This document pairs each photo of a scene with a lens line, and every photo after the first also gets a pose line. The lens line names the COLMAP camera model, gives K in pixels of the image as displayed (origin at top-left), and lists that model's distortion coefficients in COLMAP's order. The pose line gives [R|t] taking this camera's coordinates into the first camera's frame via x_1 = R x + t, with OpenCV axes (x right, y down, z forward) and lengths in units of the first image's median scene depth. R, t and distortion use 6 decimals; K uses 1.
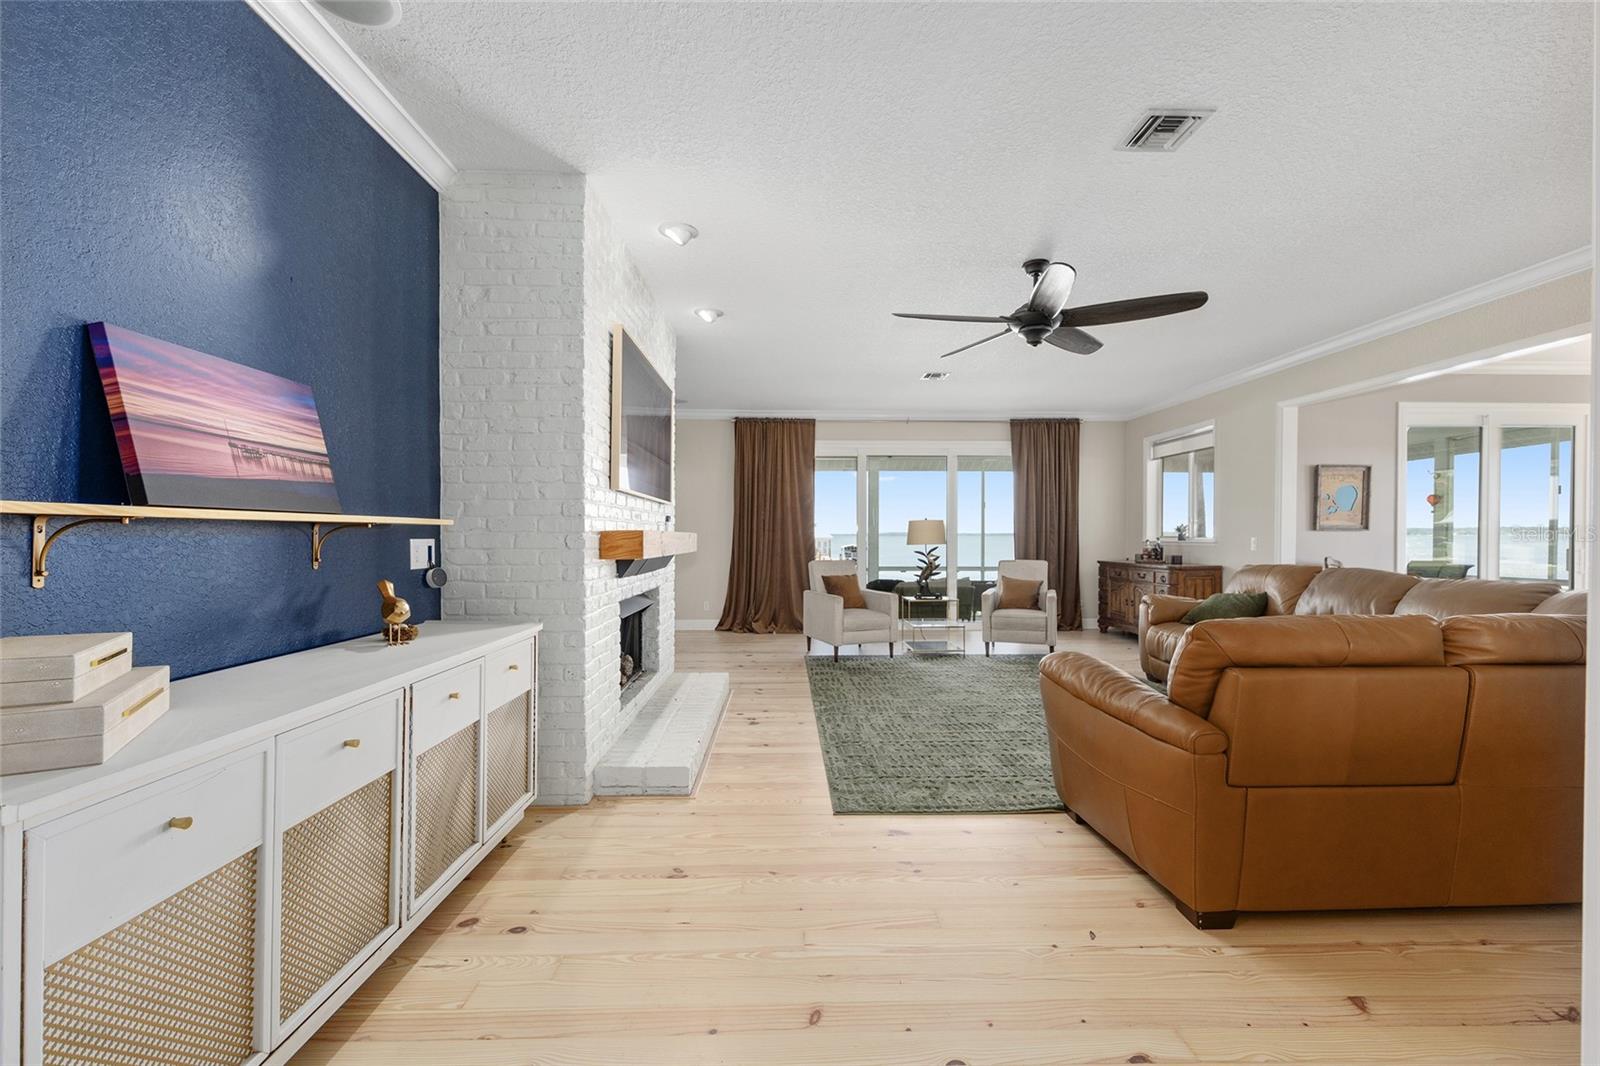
lens RADIAL K [[656.0, 0, 803.8], [0, 656.0, 530.6], [0, 0, 1]] dist [-0.002261, -0.000087]
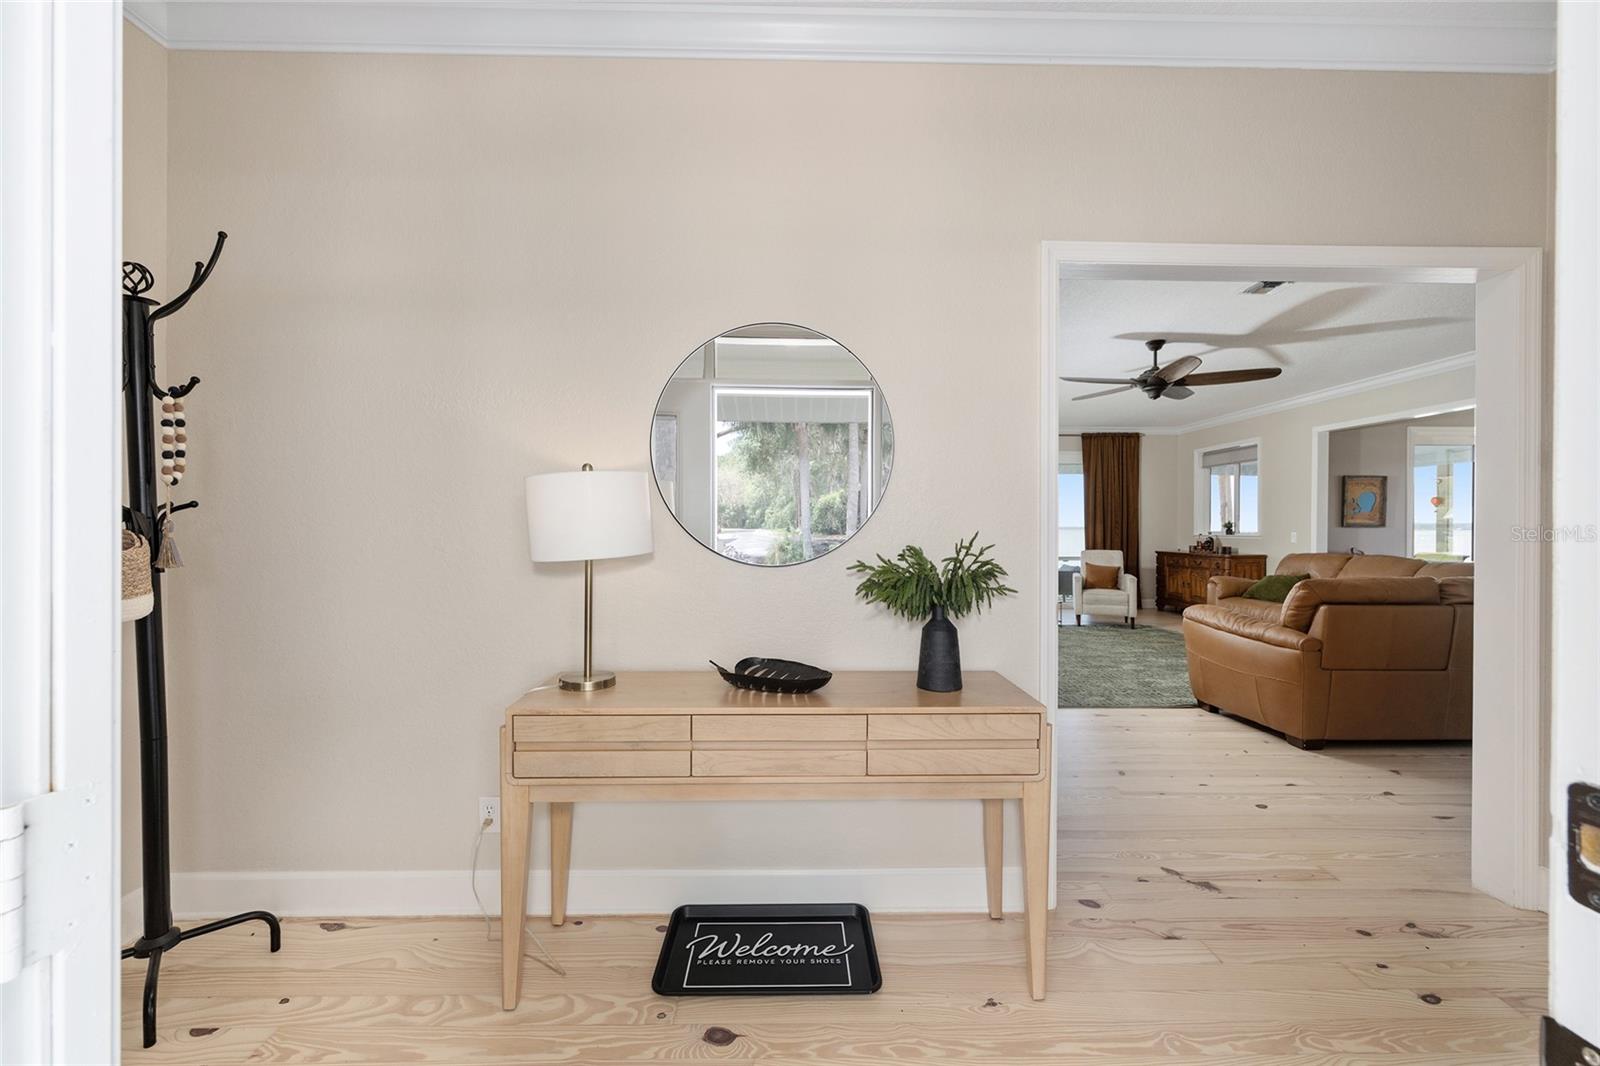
lens RADIAL K [[647.6, 0, 798.7], [0, 647.6, 523.2], [0, 0, 1]] dist [-0.005845, -0.000274]
pose [[0.999881, 0.001223, -0.015368, -0.262513], [-0.001228, 0.999999, -0.000365, -0.005547], [0.015367, 0.000383, 0.999882, -0.275756]]
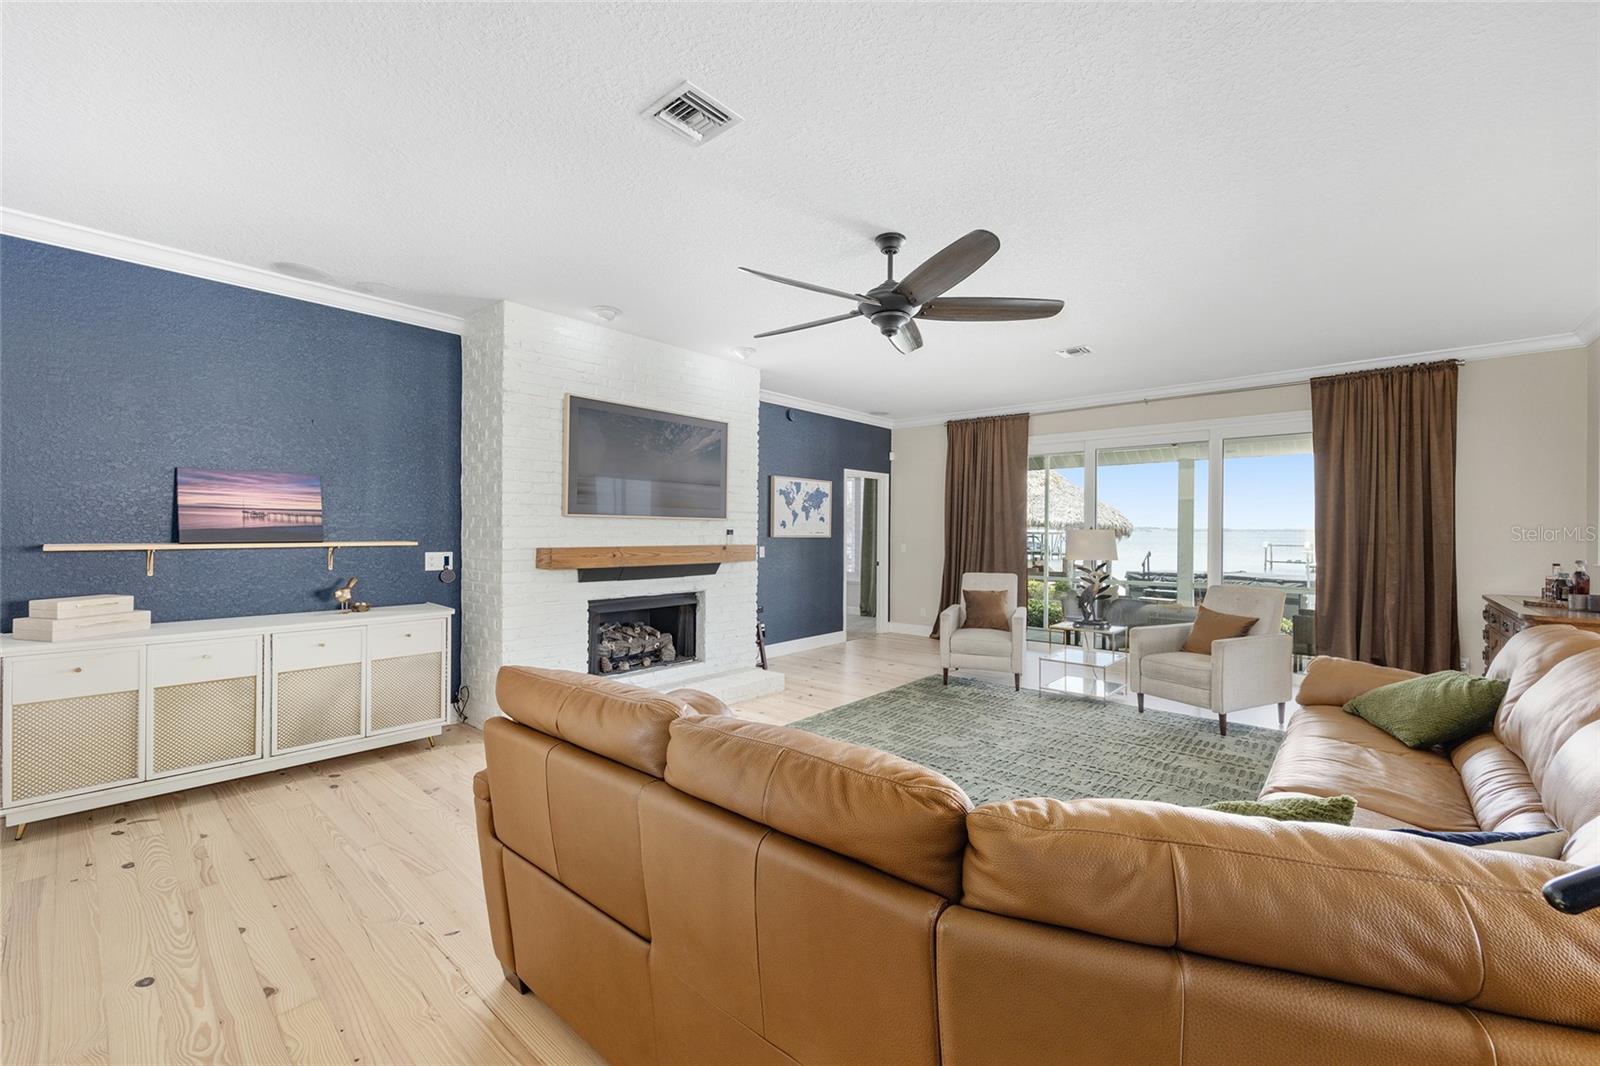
lens RADIAL K [[647.6, 0, 798.7], [0, 647.6, 523.2], [0, 0, 1]] dist [-0.005845, -0.000274]
pose [[0.729660, -0.002696, -0.683805, 0.539833], [0.000892, 0.999995, -0.002992, -0.024667], [0.683809, 0.001573, 0.729659, 0.201083]]
